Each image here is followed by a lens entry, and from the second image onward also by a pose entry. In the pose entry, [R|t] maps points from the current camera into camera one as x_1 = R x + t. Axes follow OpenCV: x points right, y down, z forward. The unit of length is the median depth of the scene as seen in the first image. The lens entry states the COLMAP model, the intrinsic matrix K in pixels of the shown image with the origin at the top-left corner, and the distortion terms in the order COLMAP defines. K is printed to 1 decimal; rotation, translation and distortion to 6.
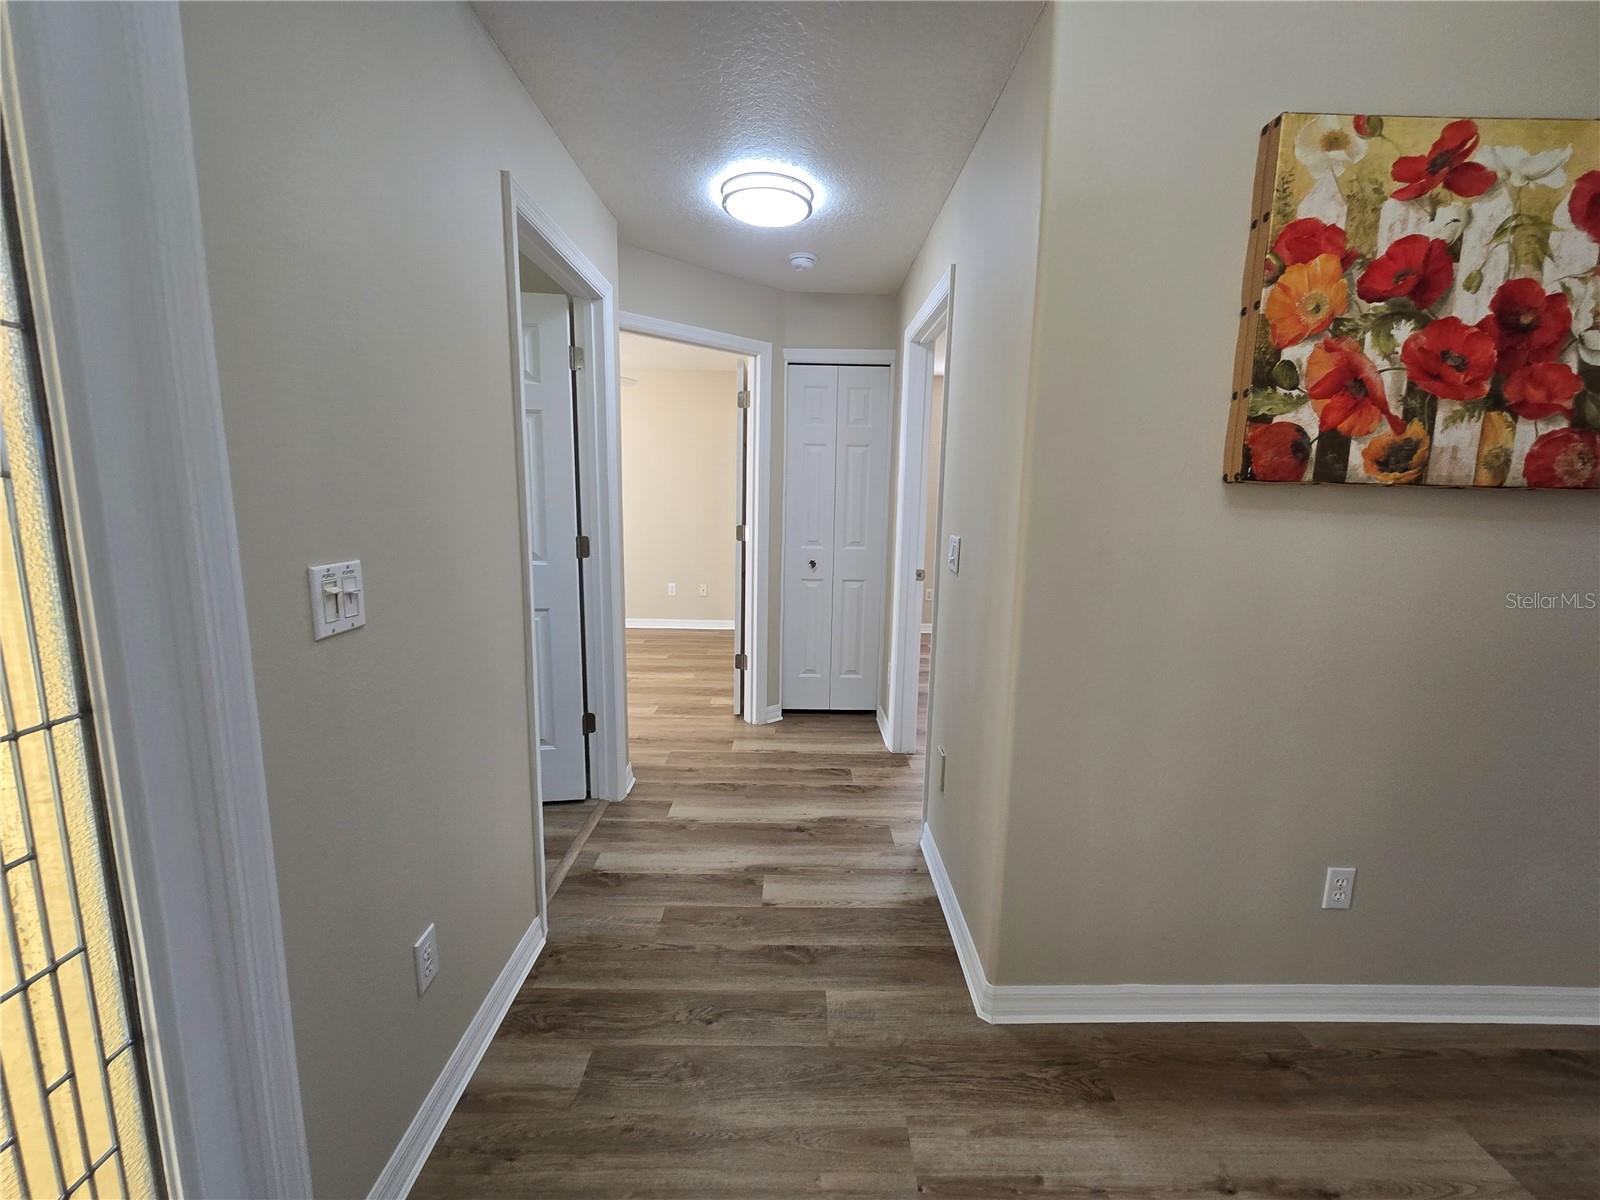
lens RADIAL K [[659.5, 0, 809.4], [0, 659.5, 601.7], [0, 0, 1]] dist [-0.001186, 0.000067]
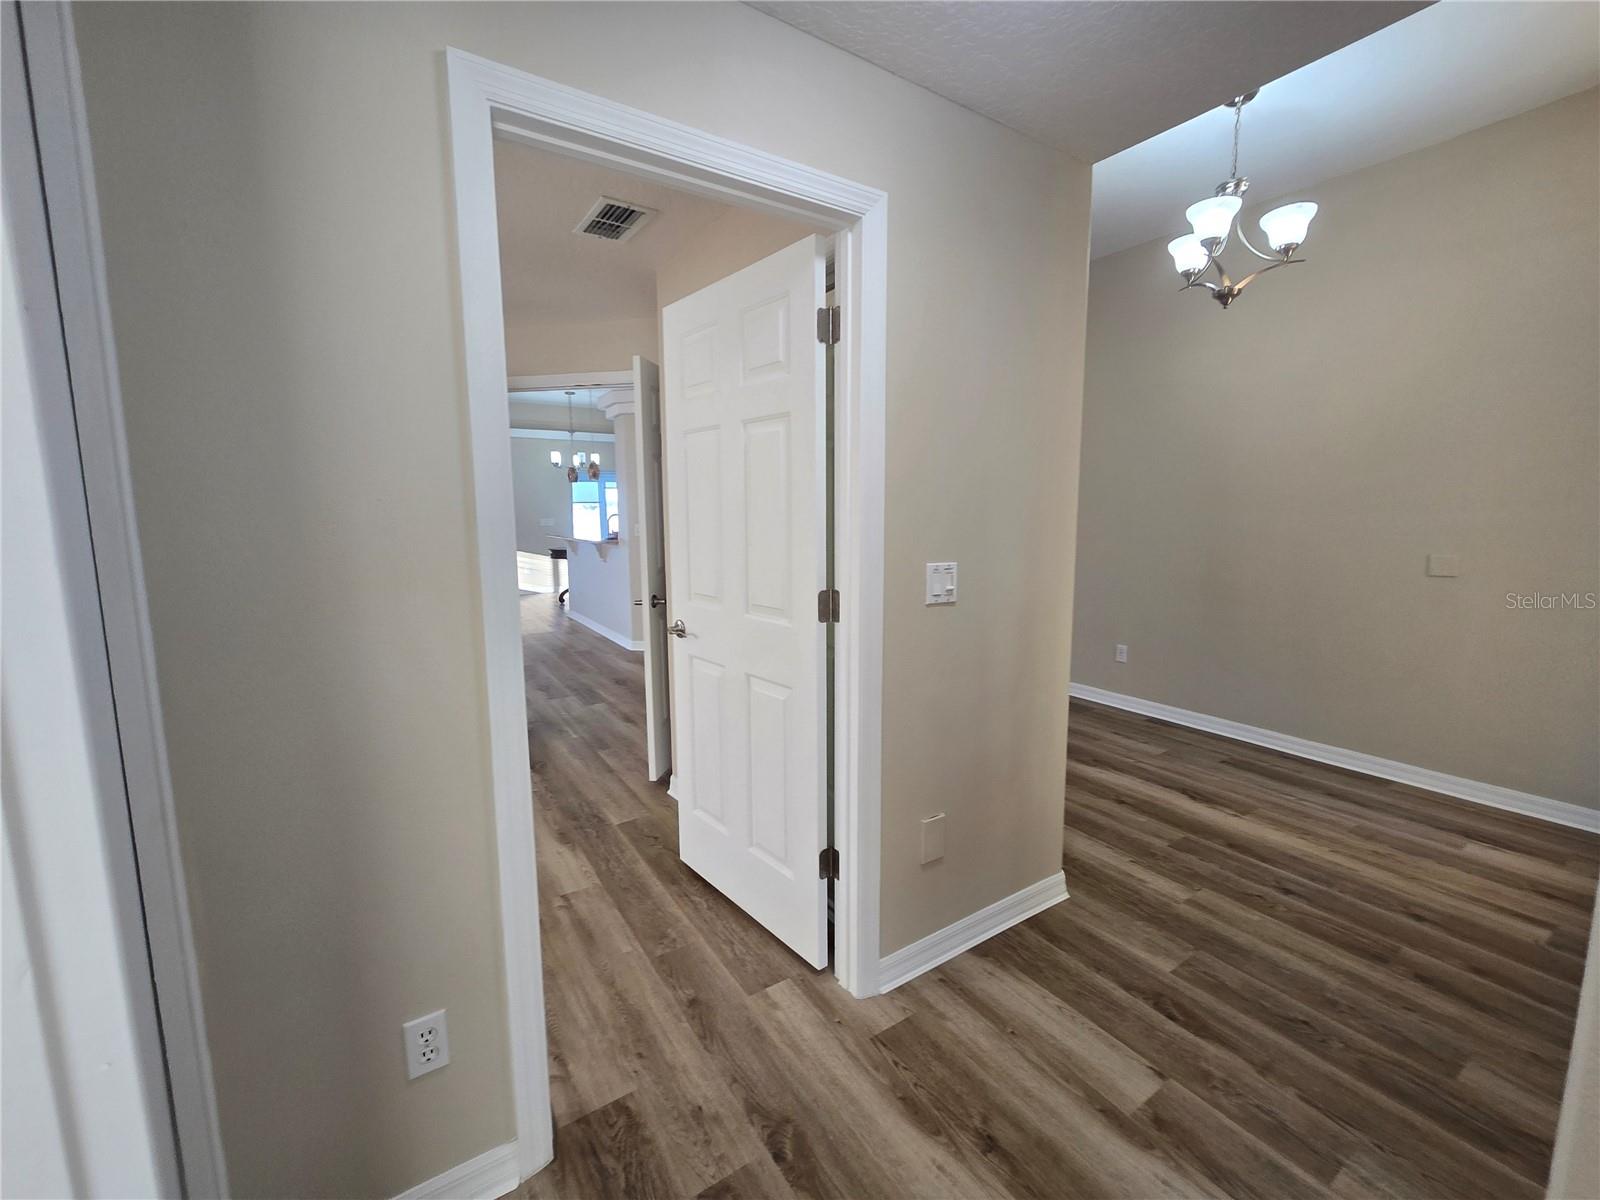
lens RADIAL K [[659.5, 0, 807.2], [0, 659.5, 586.5], [0, 0, 1]] dist [-0.001186, 0.000067]
pose [[-0.540122, -0.118616, 0.833185, -0.257257], [0.132521, 0.965679, 0.223387, -0.182318], [-0.831087, 0.231071, -0.505866, 1.015952]]
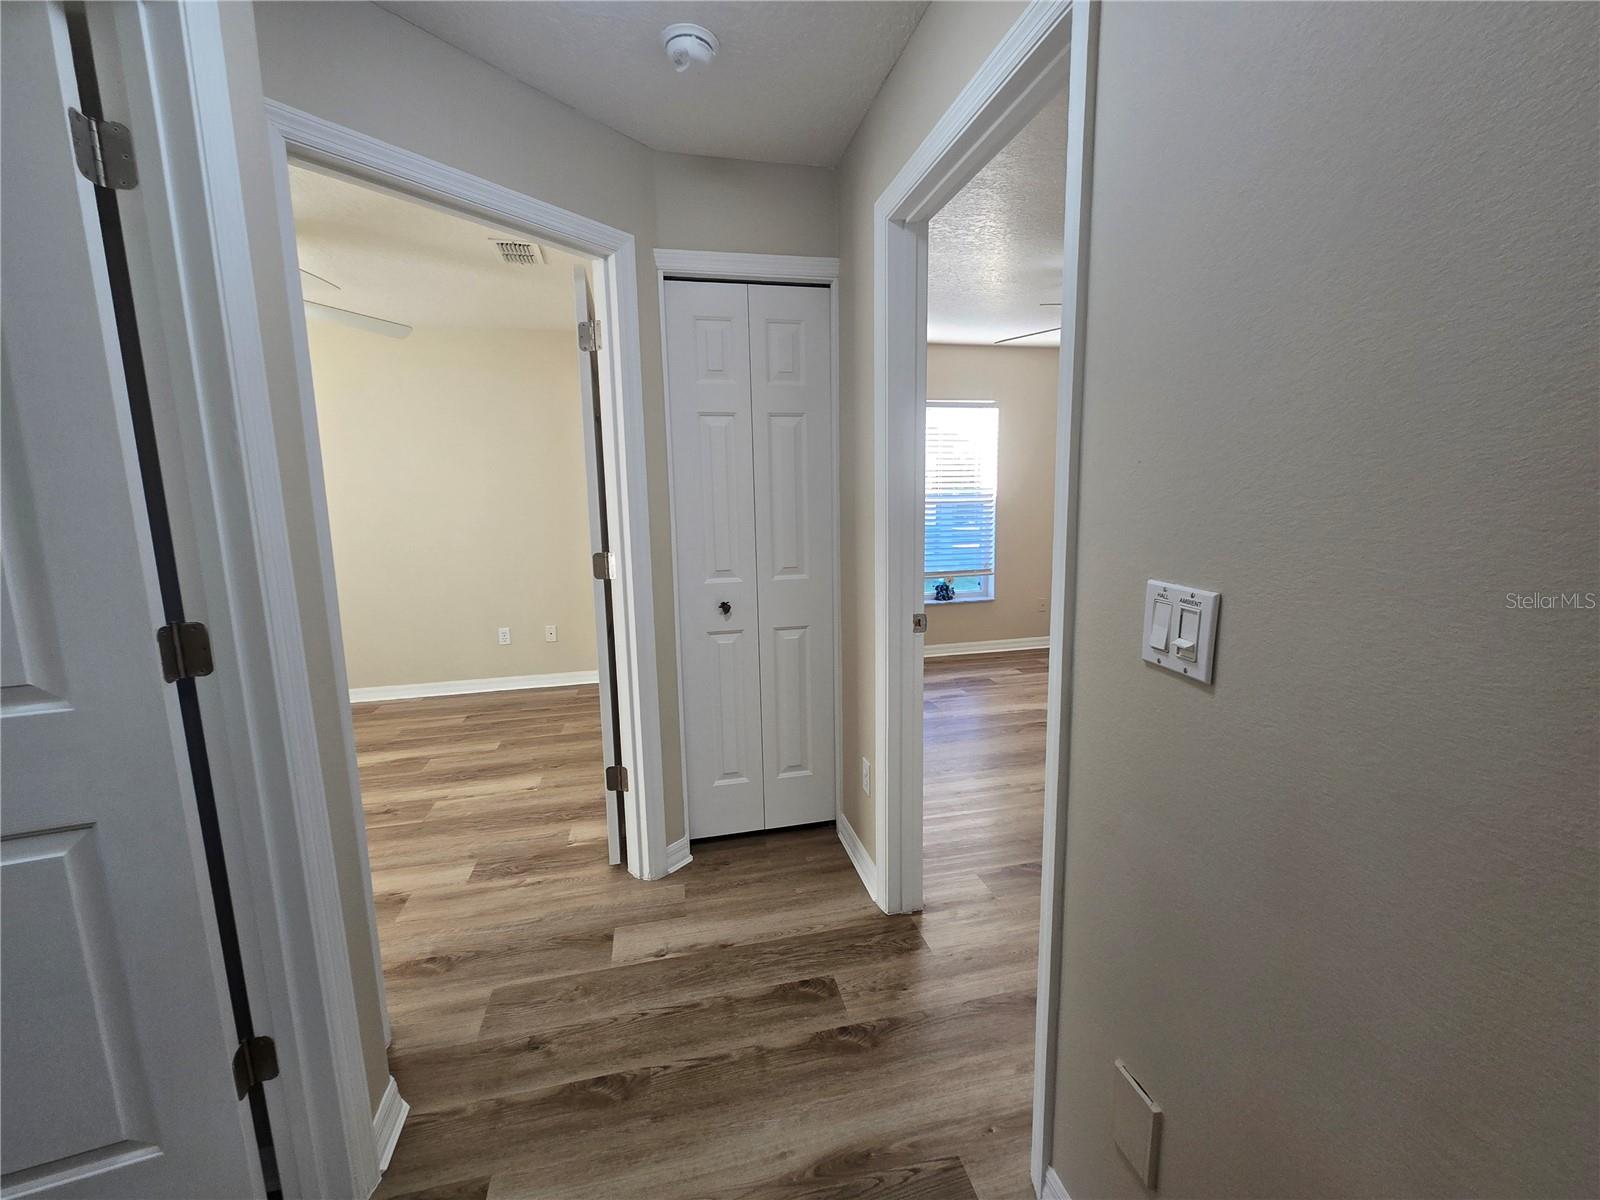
lens RADIAL K [[659.5, 0, 812.7], [0, 659.5, 591.1], [0, 0, 1]] dist [-0.001186, 0.000067]
pose [[0.976316, -0.070302, 0.204610, -0.045473], [0.073354, 0.997279, -0.007360, -0.069809], [-0.203536, 0.022195, 0.978816, 0.424040]]
